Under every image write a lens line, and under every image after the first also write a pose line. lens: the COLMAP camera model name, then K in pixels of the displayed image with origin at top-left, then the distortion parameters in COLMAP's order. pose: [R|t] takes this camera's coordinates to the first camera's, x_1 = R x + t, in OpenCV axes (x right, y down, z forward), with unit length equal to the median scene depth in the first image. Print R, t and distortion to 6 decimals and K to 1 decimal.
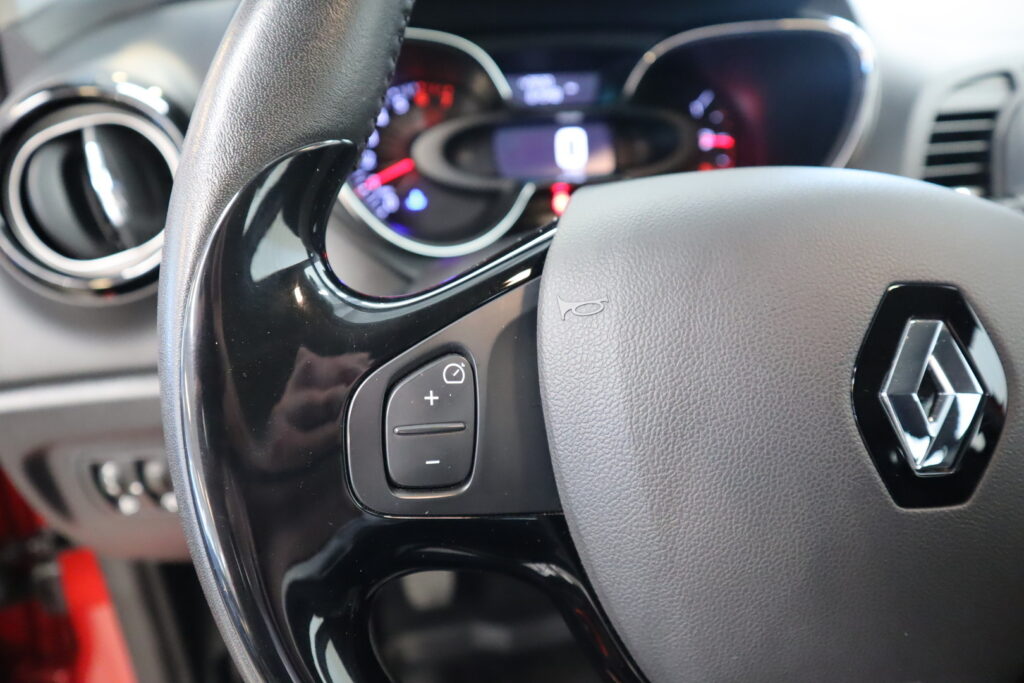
lens RADIAL K [[704.8, 0, 509.1], [0, 704.8, 342.3], [0, 0, 1]] dist [-0.027772, -0.003286]
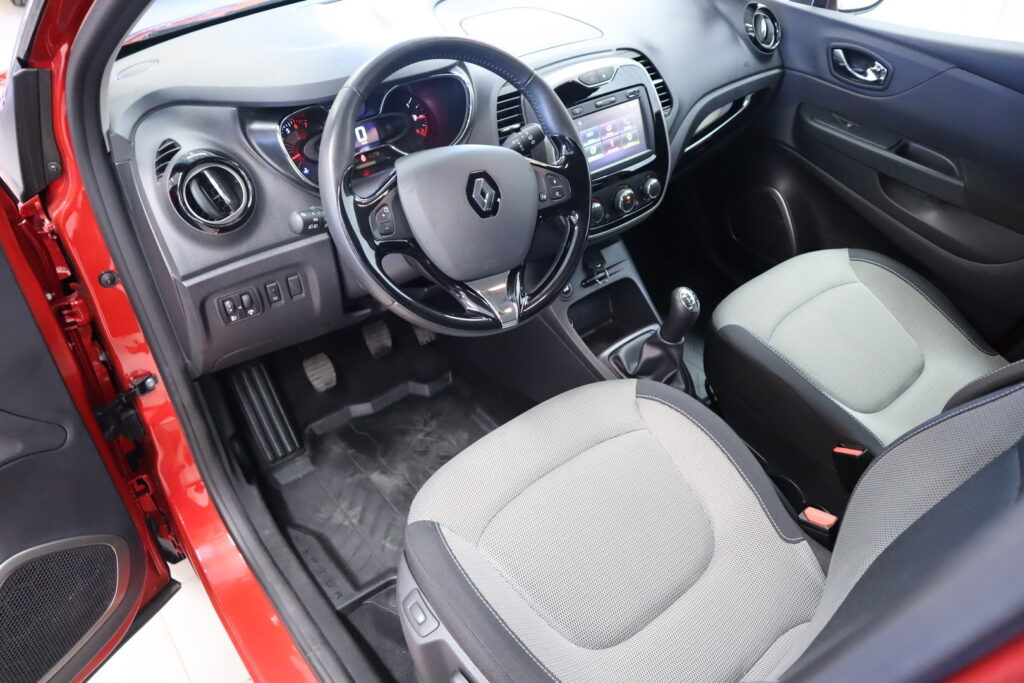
lens RADIAL K [[704.8, 0, 509.1], [0, 704.8, 342.3], [0, 0, 1]] dist [-0.027772, -0.003286]
pose [[0.905098, -0.276654, 0.322894, -0.522069], [0.233844, 0.958100, 0.165412, 0.146044], [-0.355127, -0.074207, 0.931868, -1.780032]]
